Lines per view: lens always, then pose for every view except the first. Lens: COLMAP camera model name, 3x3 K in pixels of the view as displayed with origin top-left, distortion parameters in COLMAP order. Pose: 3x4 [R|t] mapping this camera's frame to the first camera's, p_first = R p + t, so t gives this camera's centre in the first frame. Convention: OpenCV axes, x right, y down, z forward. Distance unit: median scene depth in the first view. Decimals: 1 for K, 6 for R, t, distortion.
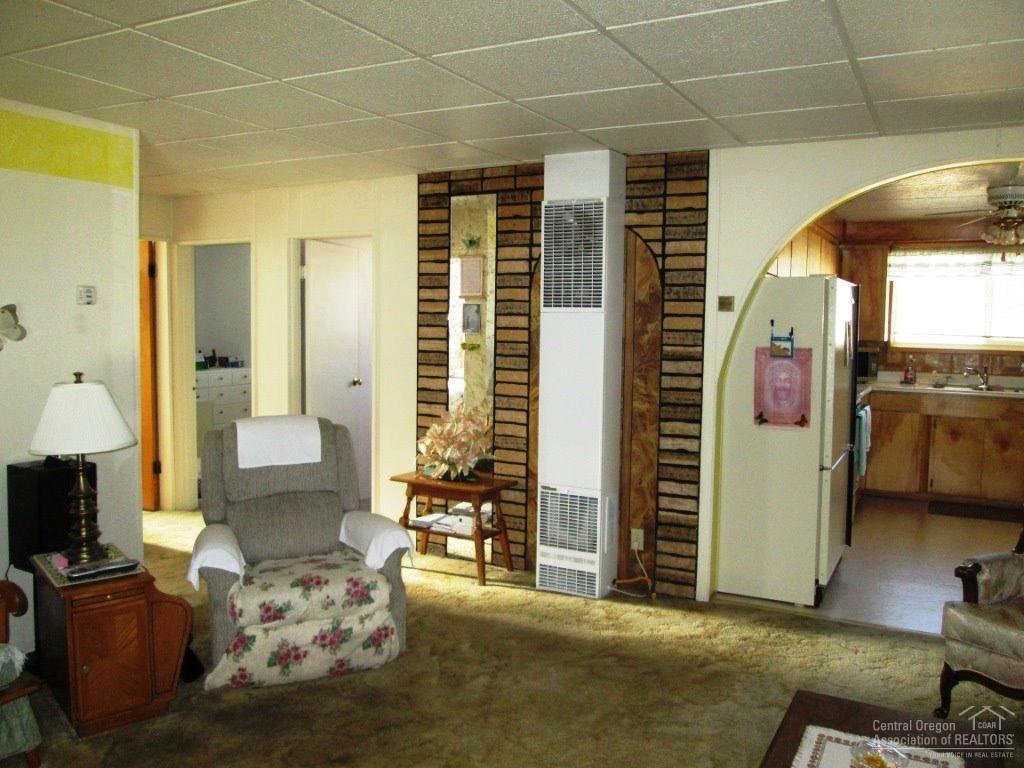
lens RADIAL K [[857.4, 0, 511.9], [0, 857.4, 376.7], [0, 0, 1]] dist [-0.050515, 0.021665]
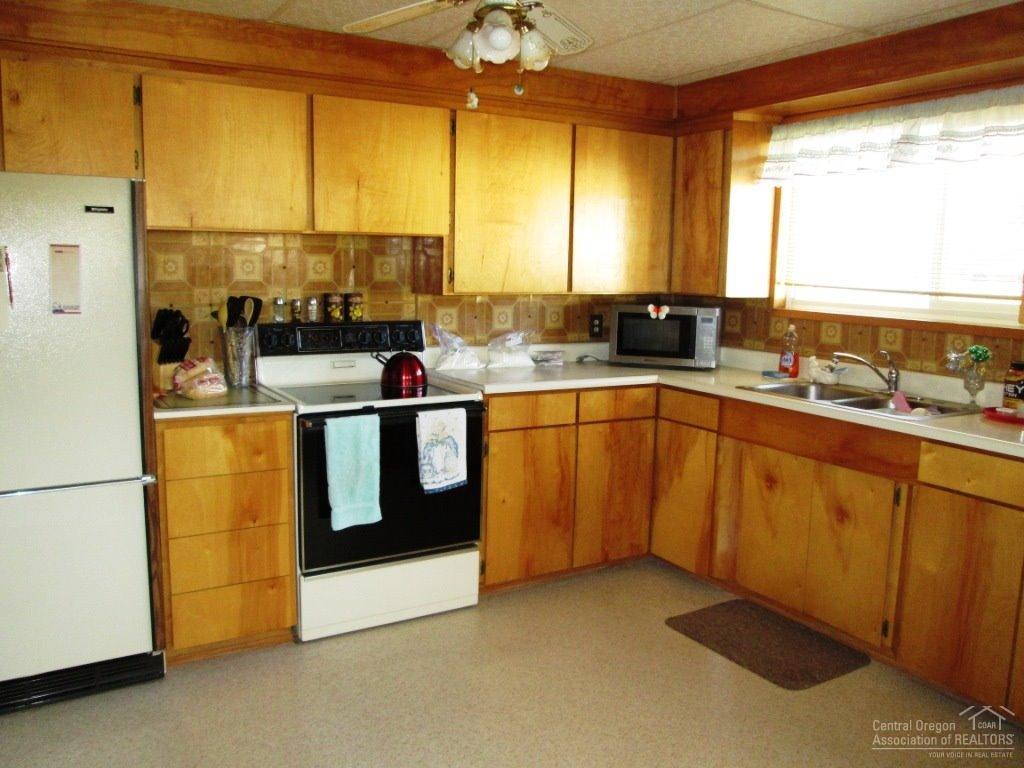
lens RADIAL K [[857.4, 0, 520.8], [0, 857.4, 388.5], [0, 0, 1]] dist [-0.050515, 0.021665]
pose [[0.864465, 0.074138, -0.497195, 0.977934], [-0.037875, 0.995859, 0.082643, -0.037975], [0.501264, -0.052611, 0.863694, 0.726969]]
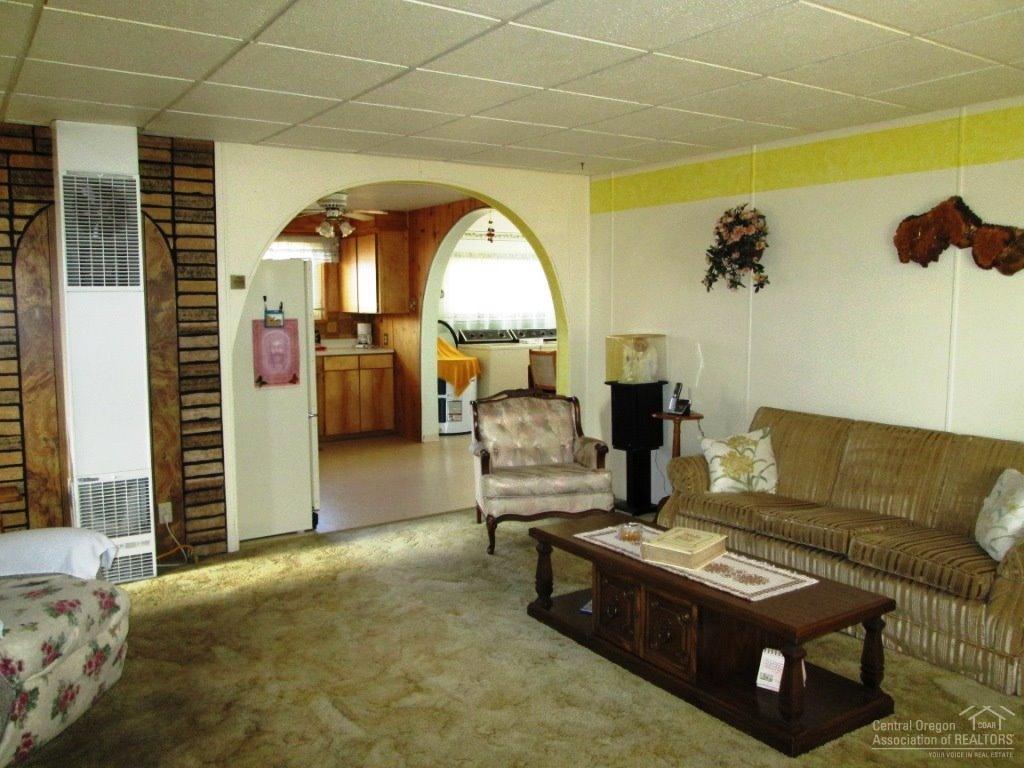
lens RADIAL K [[857.4, 0, 533.9], [0, 857.4, 377.5], [0, 0, 1]] dist [-0.050515, 0.021665]
pose [[0.455407, -0.096896, 0.884995, -0.554592], [0.076141, 0.994656, 0.069722, -0.008651], [-0.887022, 0.035632, 0.460351, 0.138031]]
